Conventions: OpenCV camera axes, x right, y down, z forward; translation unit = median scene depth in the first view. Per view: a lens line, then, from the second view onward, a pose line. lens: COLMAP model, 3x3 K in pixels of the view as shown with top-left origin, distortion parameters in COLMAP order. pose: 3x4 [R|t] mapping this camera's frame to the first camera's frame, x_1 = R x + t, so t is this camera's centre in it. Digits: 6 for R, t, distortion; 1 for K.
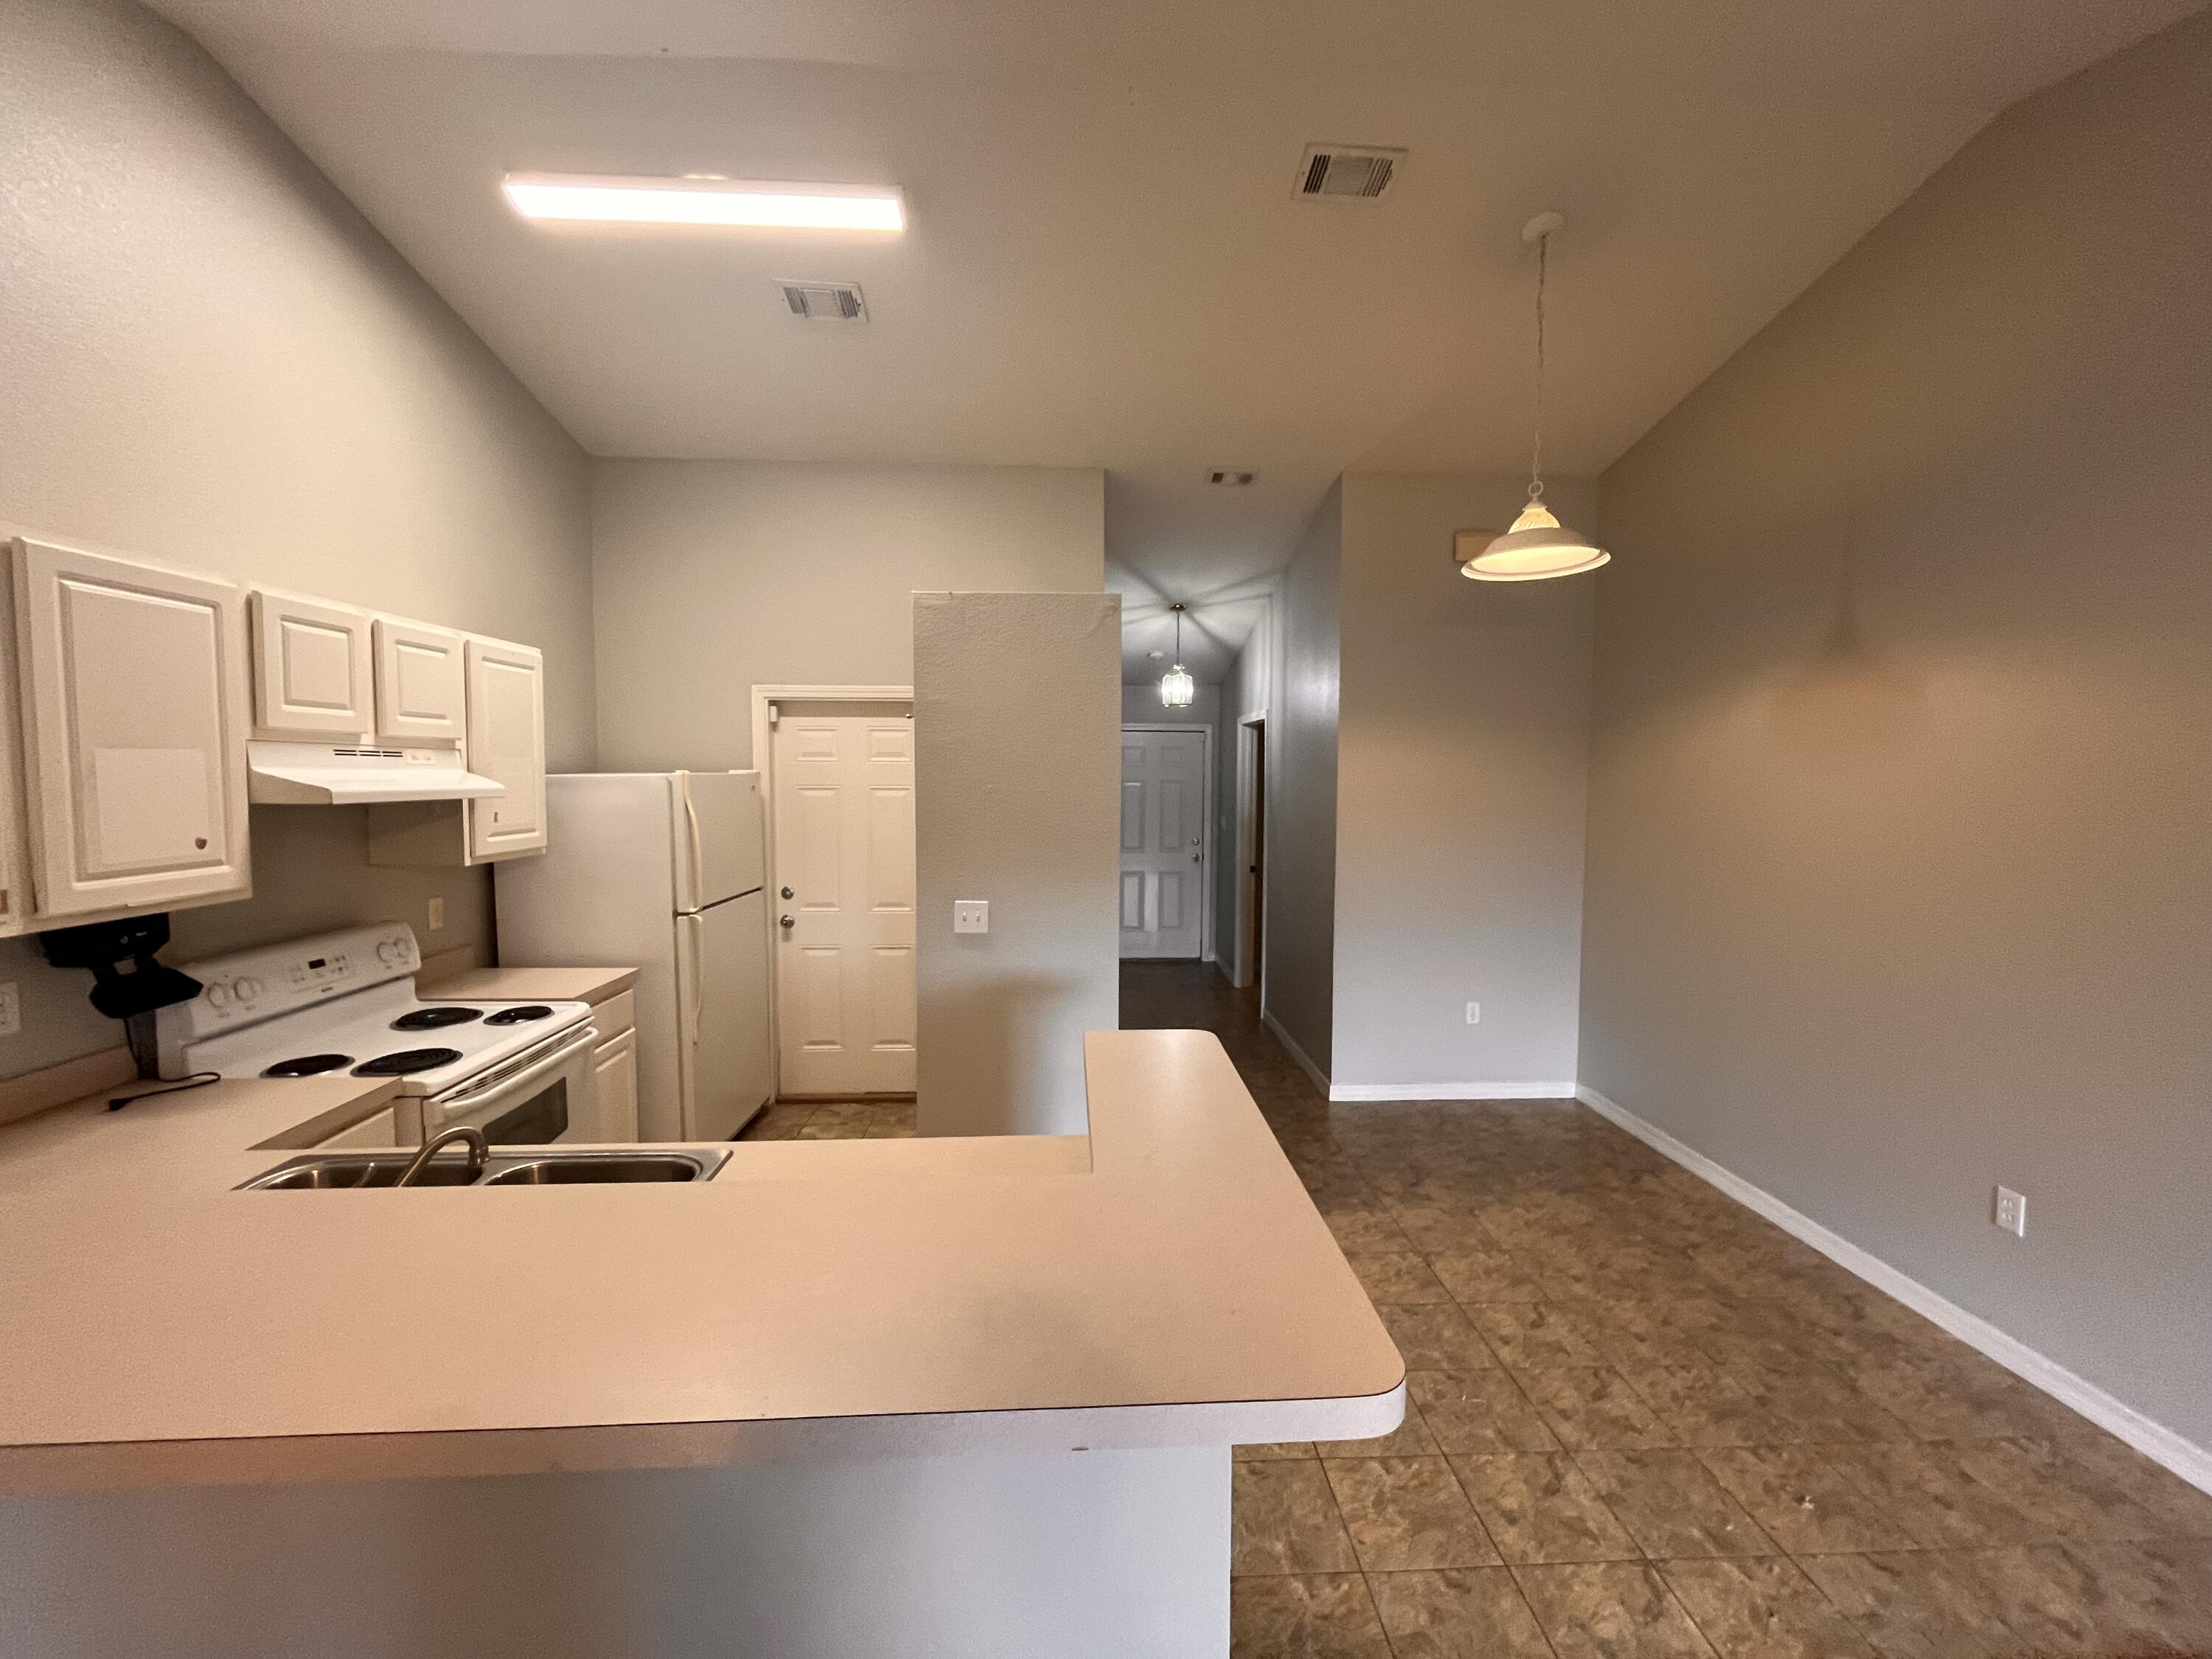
lens RADIAL K [[898.6, 0, 1108.8], [0, 898.6, 828.4], [0, 0, 1]] dist [-0.003065, -0.000503]
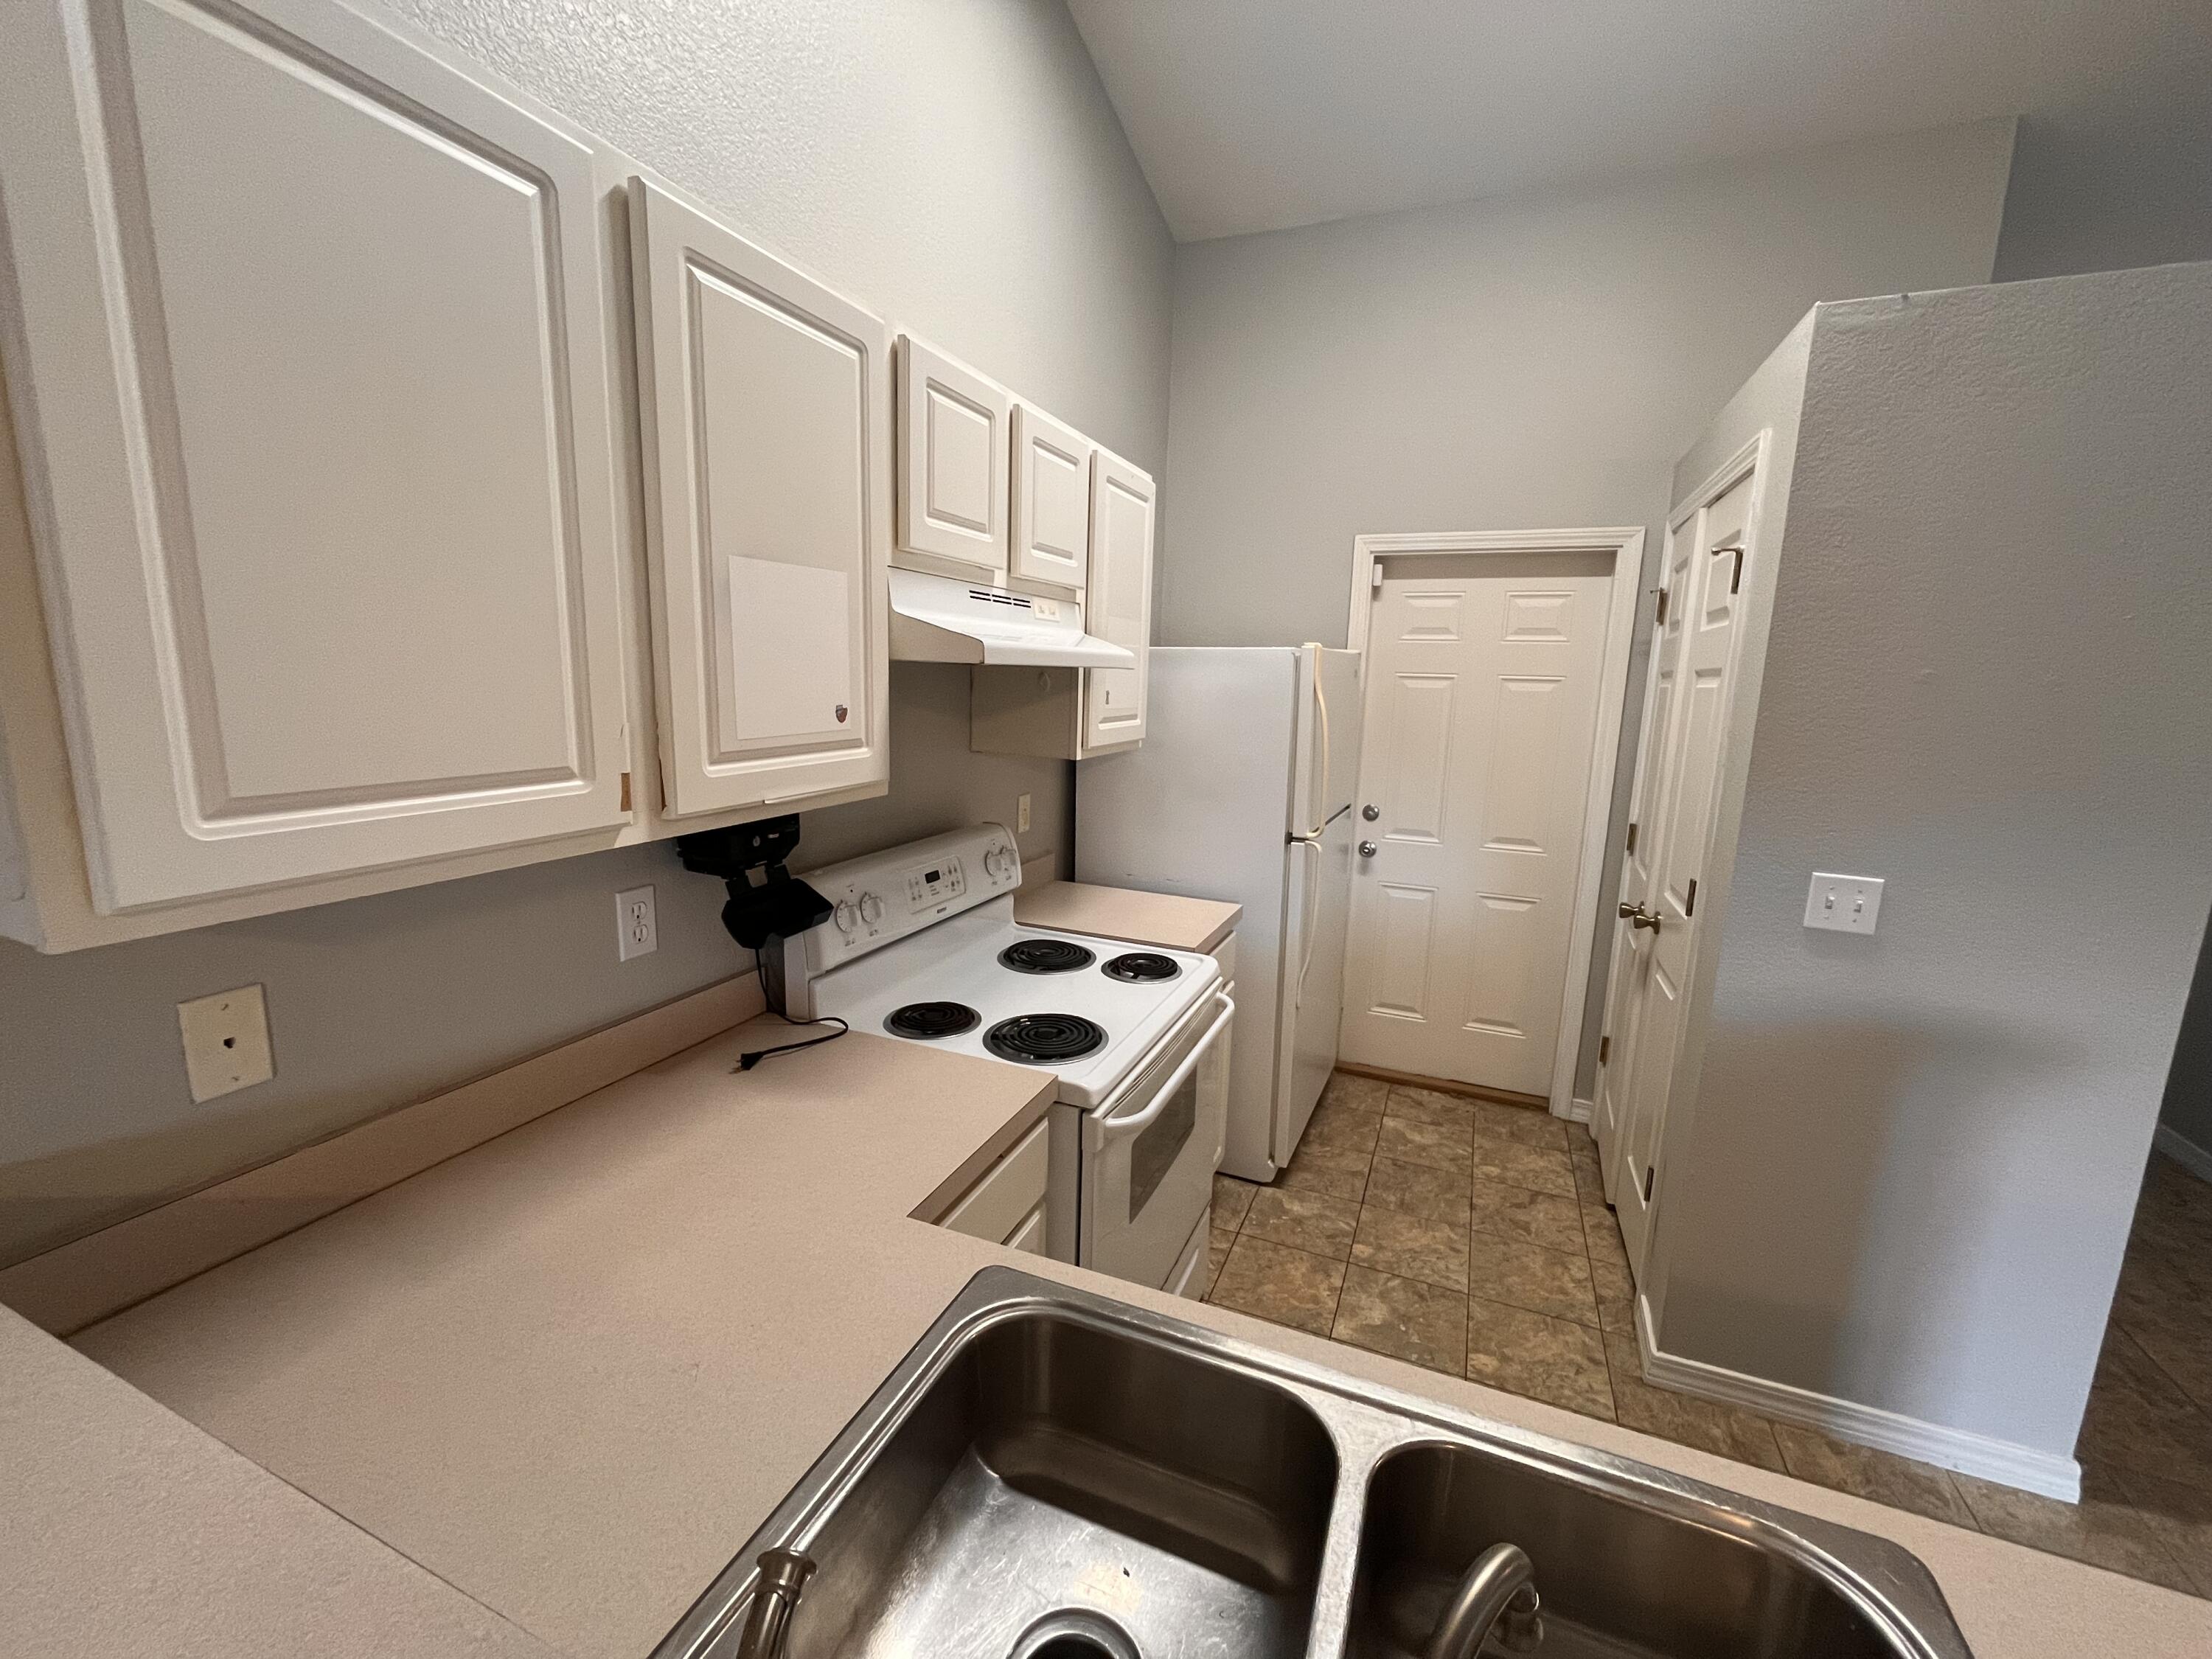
lens RADIAL K [[899.1, 0, 1106.0], [0, 899.1, 829.5], [0, 0, 1]] dist [-0.000607, 0.000178]
pose [[0.901920, 0.095671, -0.421173, -0.367816], [-0.049845, 0.991699, 0.118527, 0.008790], [0.429017, -0.085909, 0.899202, 0.318148]]
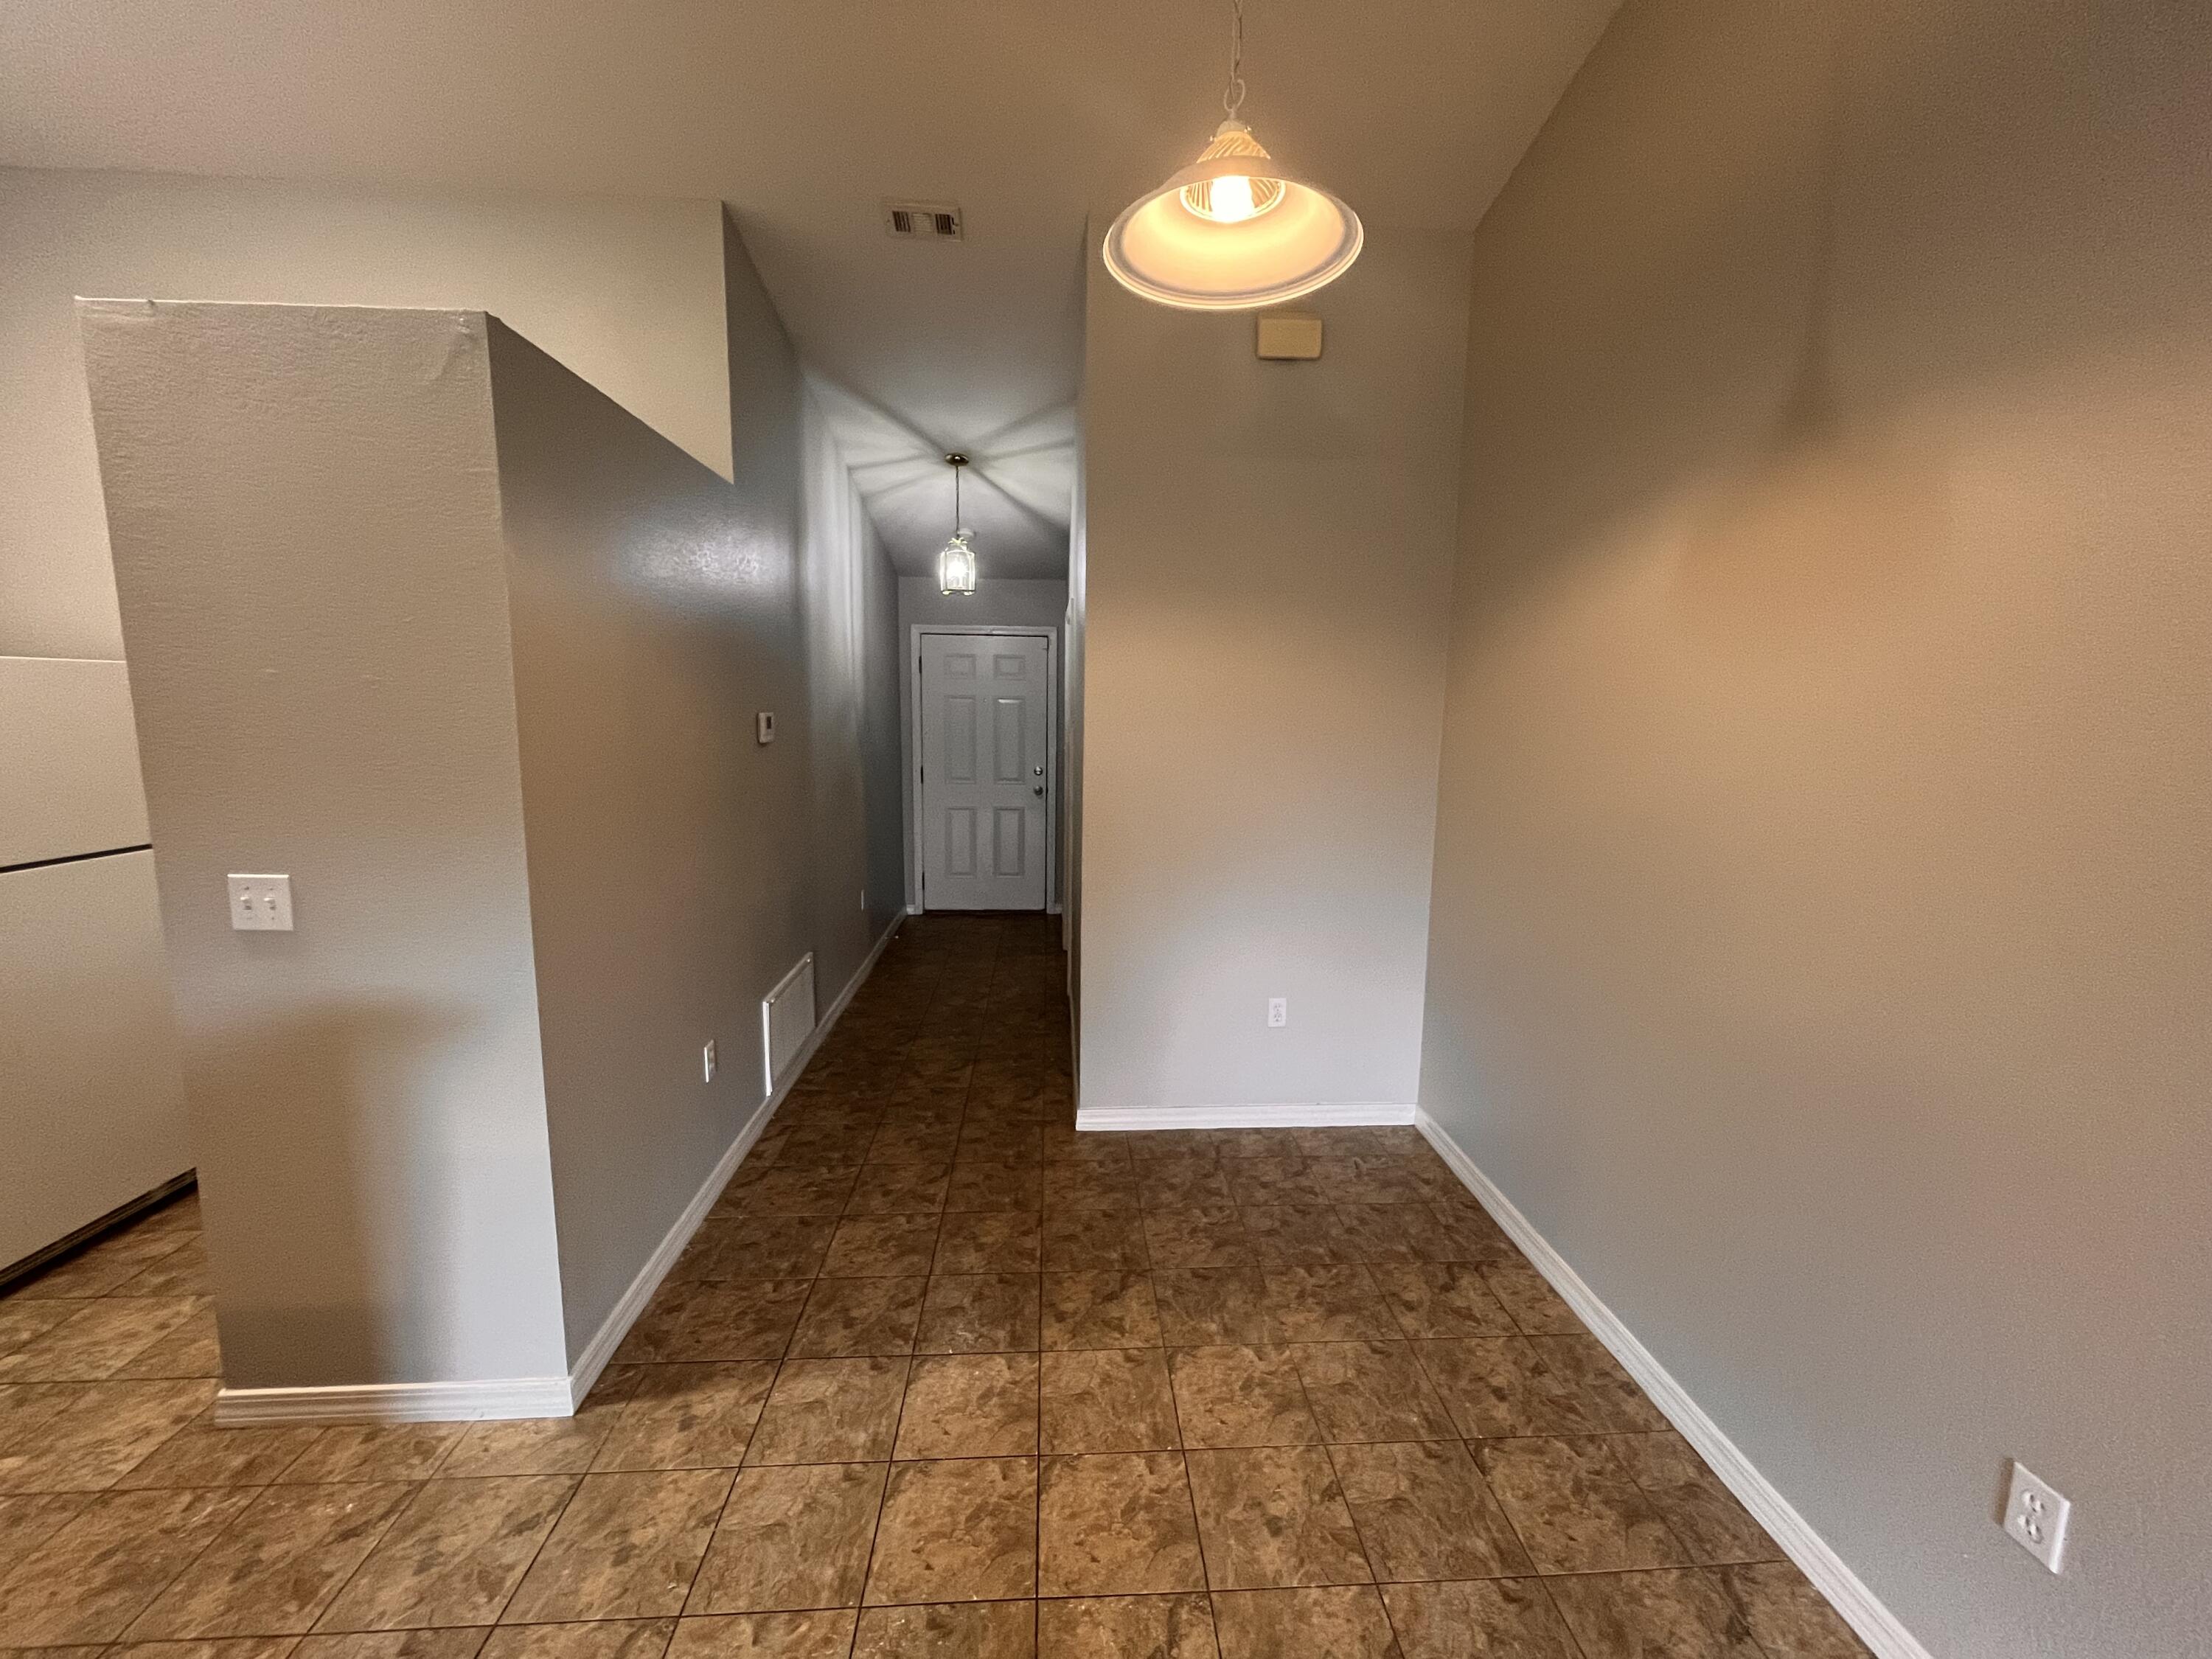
lens RADIAL K [[898.6, 0, 1108.8], [0, 898.6, 828.4], [0, 0, 1]] dist [-0.003065, -0.000503]
pose [[0.999836, 0.007699, 0.016408, 0.407022], [-0.008992, 0.996736, 0.080225, 0.000840], [-0.015737, -0.080359, 0.996642, 0.463066]]
